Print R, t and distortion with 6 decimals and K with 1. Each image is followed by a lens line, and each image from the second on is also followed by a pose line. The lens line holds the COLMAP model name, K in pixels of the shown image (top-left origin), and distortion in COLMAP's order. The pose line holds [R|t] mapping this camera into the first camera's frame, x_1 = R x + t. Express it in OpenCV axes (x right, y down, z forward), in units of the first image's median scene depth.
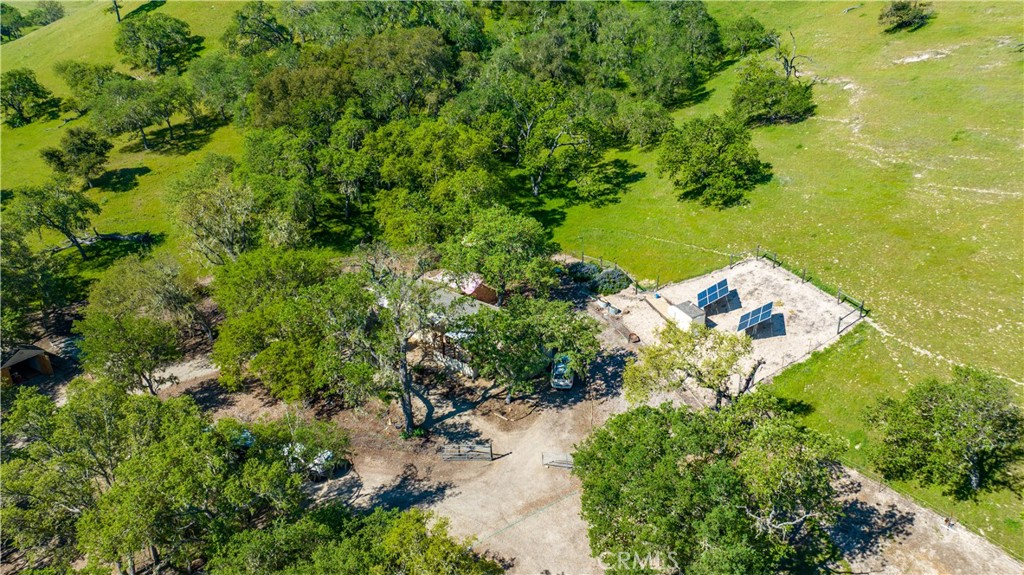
lens RADIAL K [[716.7, 0, 516.7], [0, 716.7, 288.0], [0, 0, 1]] dist [-0.027260, 0.023627]
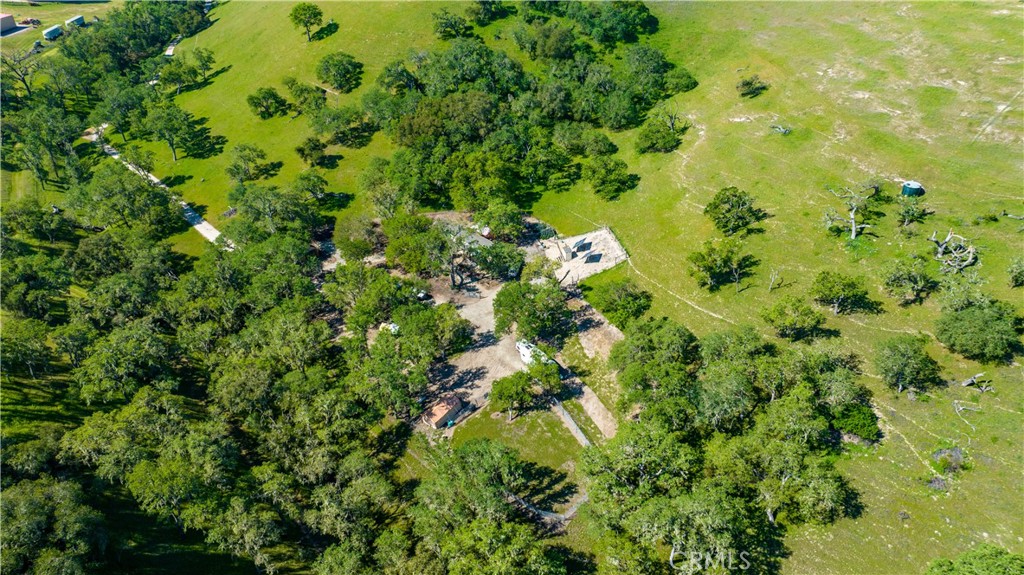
lens RADIAL K [[716.7, 0, 516.7], [0, 716.7, 288.0], [0, 0, 1]] dist [-0.027260, 0.023627]
pose [[0.988837, 0.076189, -0.128052, 0.320988], [-0.057842, 0.988270, 0.141337, -0.145294], [0.137318, -0.132352, 0.981645, -1.212943]]
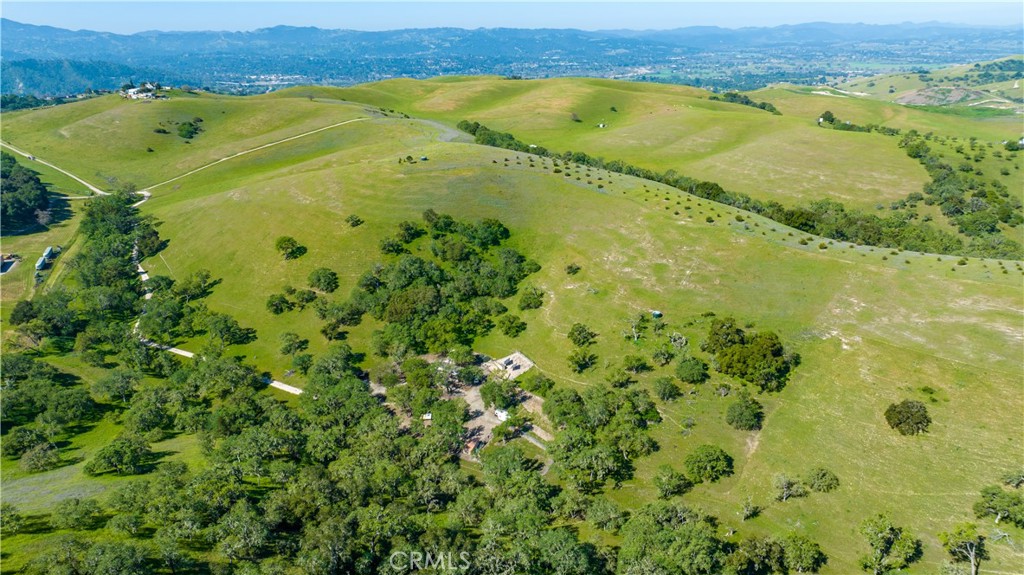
lens RADIAL K [[716.7, 0, 516.7], [0, 716.7, 288.0], [0, 0, 1]] dist [-0.027260, 0.023627]
pose [[0.988608, -0.055961, 0.139723, -0.245800], [0.064054, 0.996479, -0.054108, -0.177372], [-0.136203, 0.062441, 0.988711, -3.080002]]
